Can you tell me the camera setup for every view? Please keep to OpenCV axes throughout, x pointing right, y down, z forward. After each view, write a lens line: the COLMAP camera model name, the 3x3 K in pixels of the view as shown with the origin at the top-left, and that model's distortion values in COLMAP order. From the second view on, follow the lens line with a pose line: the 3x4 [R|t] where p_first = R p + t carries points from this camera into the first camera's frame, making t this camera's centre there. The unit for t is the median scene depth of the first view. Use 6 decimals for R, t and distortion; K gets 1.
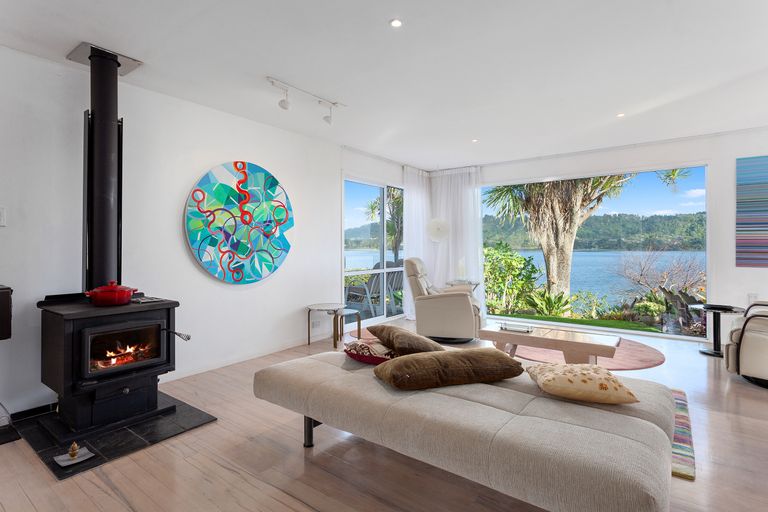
lens RADIAL K [[392.1, 0, 381.9], [0, 392.1, 250.9], [0, 0, 1]] dist [0.000133, -0.000015]
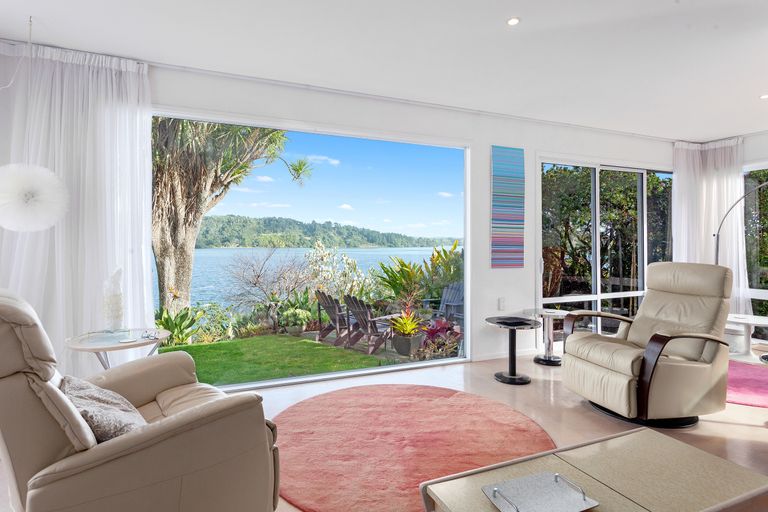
lens RADIAL K [[410.6, 0, 373.7], [0, 410.6, 234.3], [0, 0, 1]] dist [0.004044, 0.000445]
pose [[0.520792, 0.024334, 0.853337, -0.006246], [0.006541, 0.999451, -0.032493, -0.003273], [-0.853659, 0.022503, 0.520347, 0.313941]]
